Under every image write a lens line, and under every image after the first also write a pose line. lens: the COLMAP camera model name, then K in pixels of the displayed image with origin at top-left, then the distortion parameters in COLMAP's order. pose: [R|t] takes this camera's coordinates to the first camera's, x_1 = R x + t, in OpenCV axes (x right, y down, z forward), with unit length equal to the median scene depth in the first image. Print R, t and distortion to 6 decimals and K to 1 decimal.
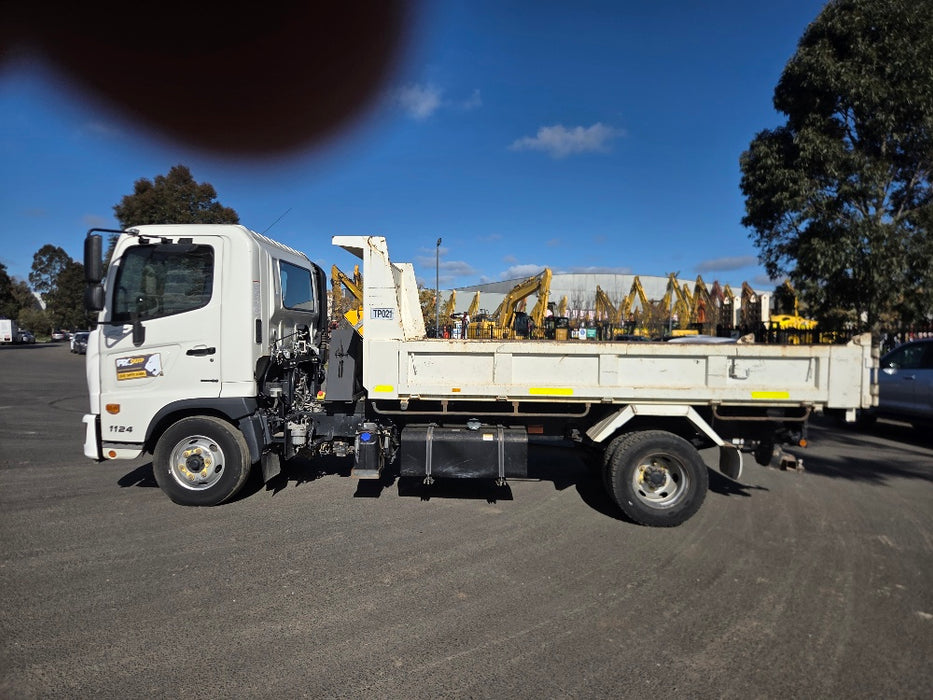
lens RADIAL K [[617.3, 0, 473.7], [0, 617.3, 348.5], [0, 0, 1]] dist [0.053077, -0.031355]
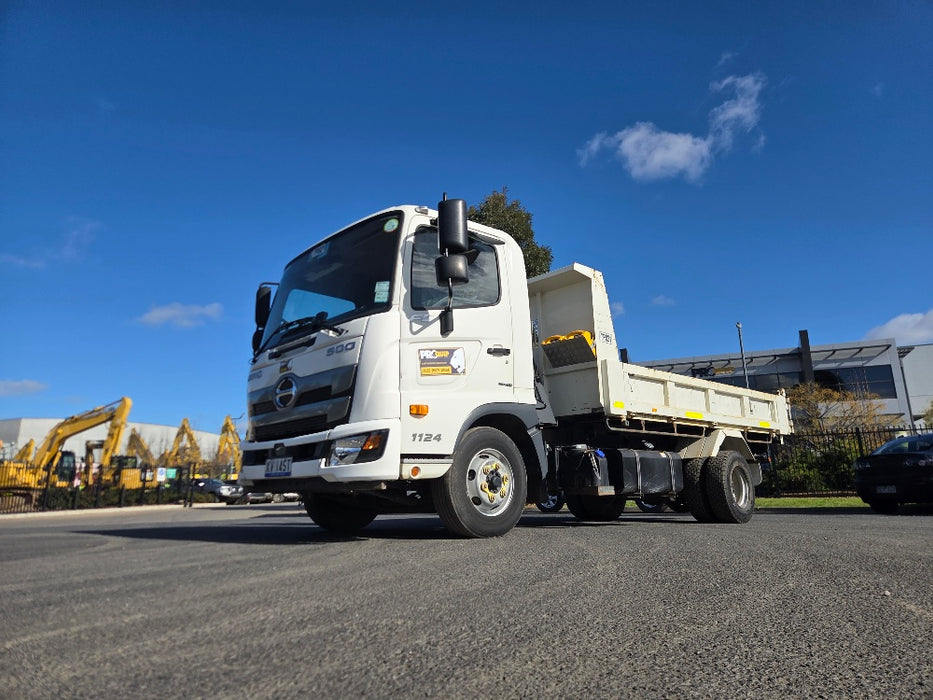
lens RADIAL K [[617.3, 0, 468.5], [0, 617.3, 331.8], [0, 0, 1]] dist [0.053077, -0.031355]
pose [[0.719871, 0.140030, 0.679836, -1.067278], [0.051584, 0.965938, -0.253582, 0.199149], [-0.692188, 0.217615, 0.688127, 0.405128]]
